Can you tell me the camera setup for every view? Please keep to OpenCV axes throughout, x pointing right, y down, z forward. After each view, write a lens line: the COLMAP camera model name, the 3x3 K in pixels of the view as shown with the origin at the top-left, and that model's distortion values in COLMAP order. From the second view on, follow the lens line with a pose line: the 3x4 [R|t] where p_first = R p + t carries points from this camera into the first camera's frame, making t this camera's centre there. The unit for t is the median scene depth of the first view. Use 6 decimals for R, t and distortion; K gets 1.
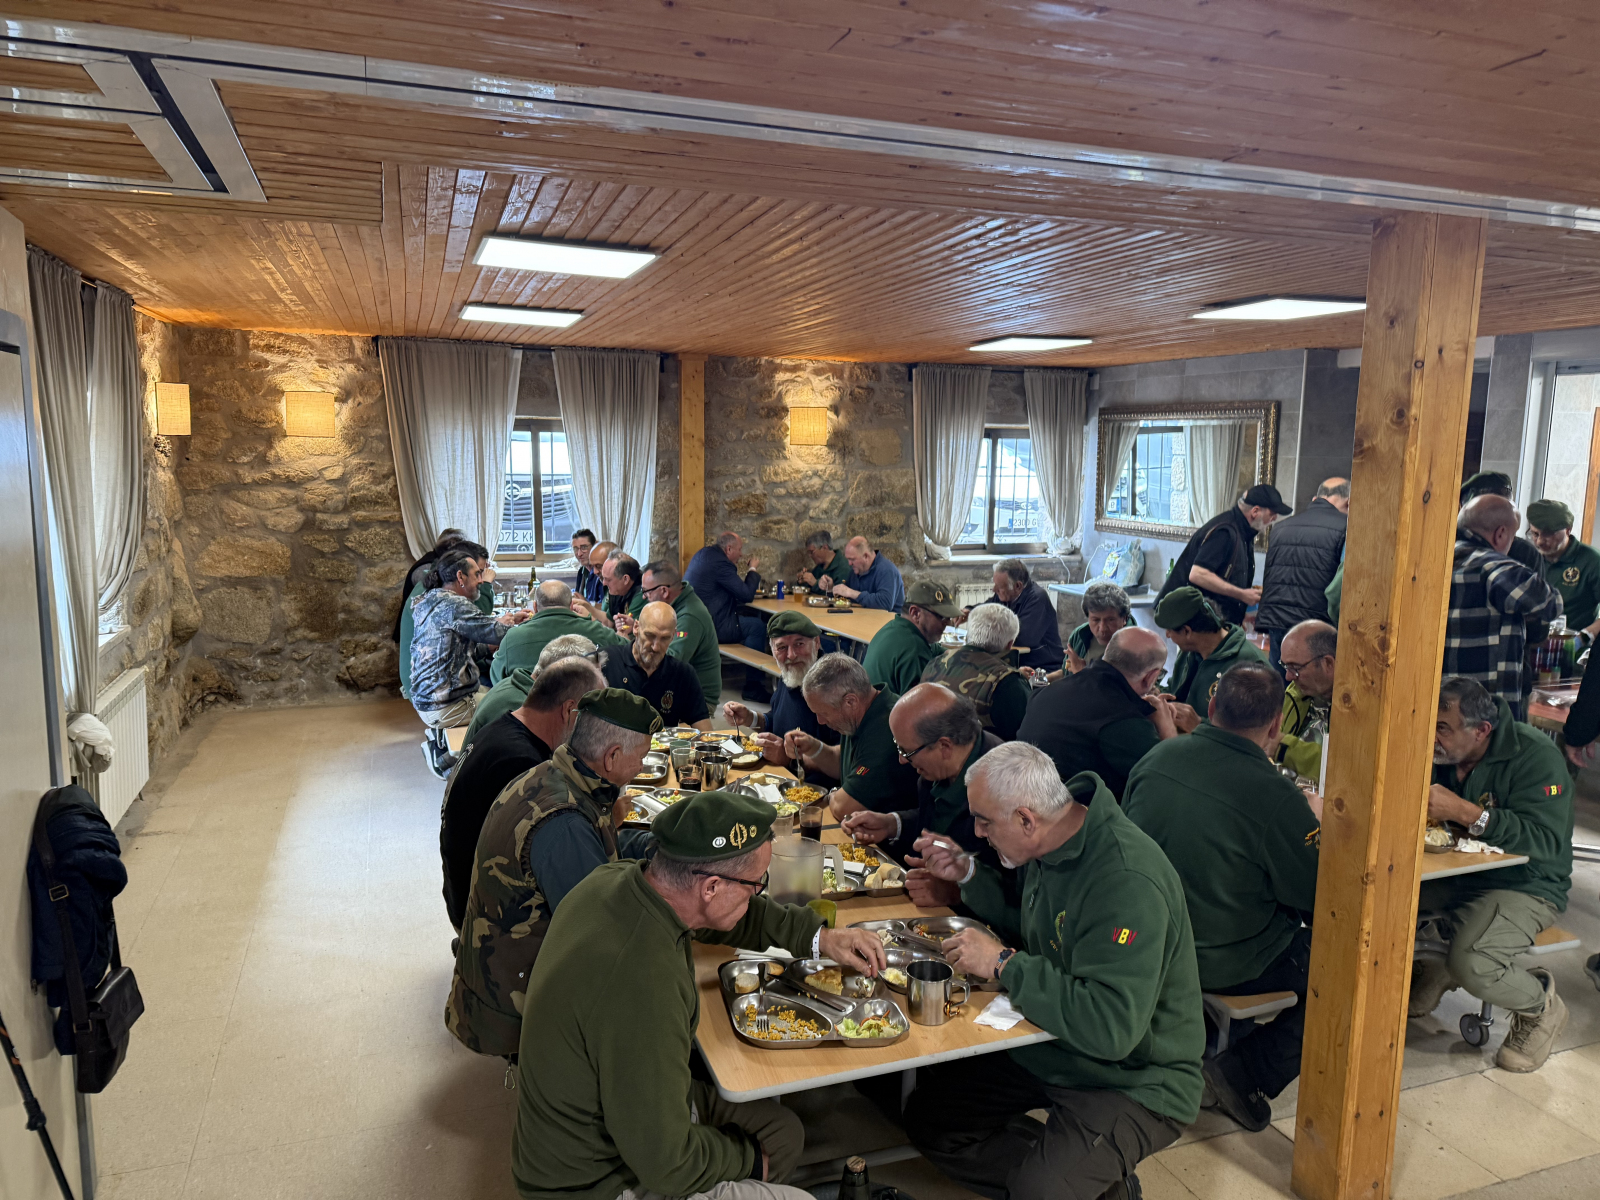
lens RADIAL K [[1120.5, 0, 813.0], [0, 1120.5, 609.7], [0, 0, 1]] dist [0.058756, -0.071626]
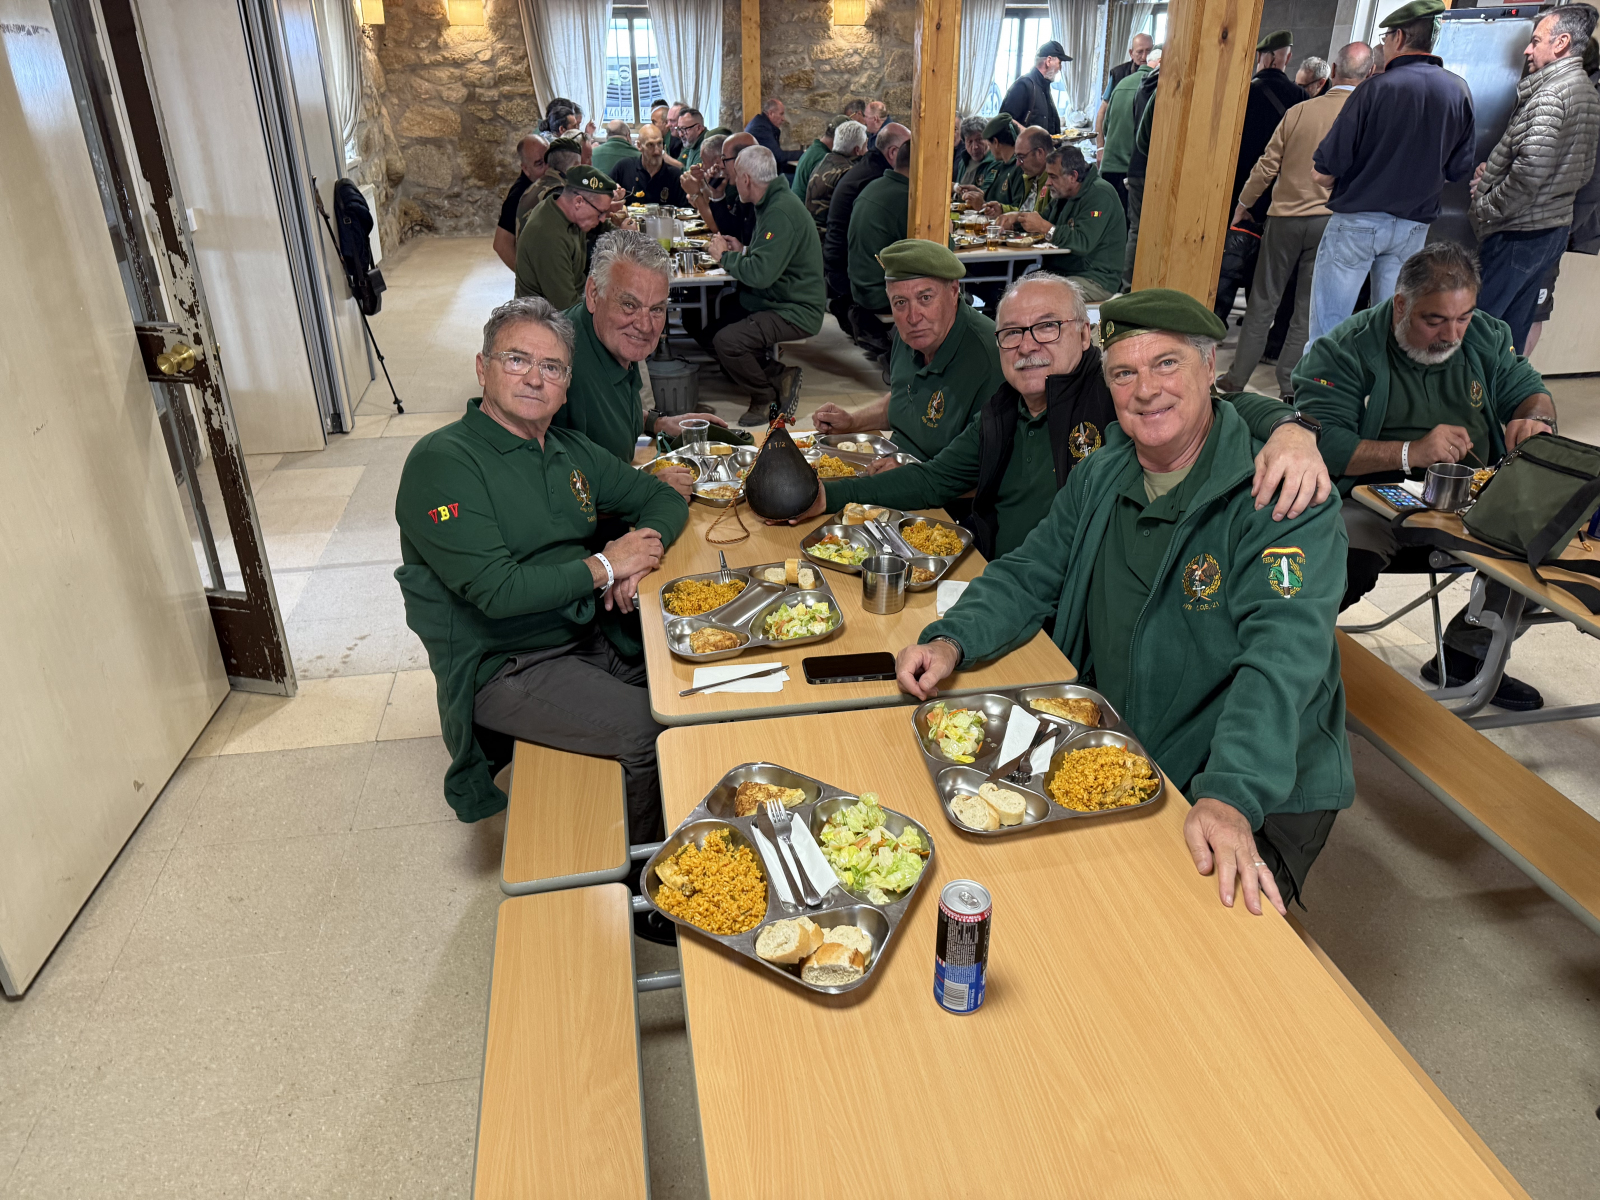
lens RADIAL K [[1120.5, 0, 798.9], [0, 1120.5, 584.9], [0, 0, 1]] dist [0.058756, -0.071626]
pose [[0.982867, 0.063178, -0.173152, 0.217146], [-0.009371, 0.955334, 0.295380, 0.079528], [0.184079, -0.288697, 0.939558, -0.382586]]
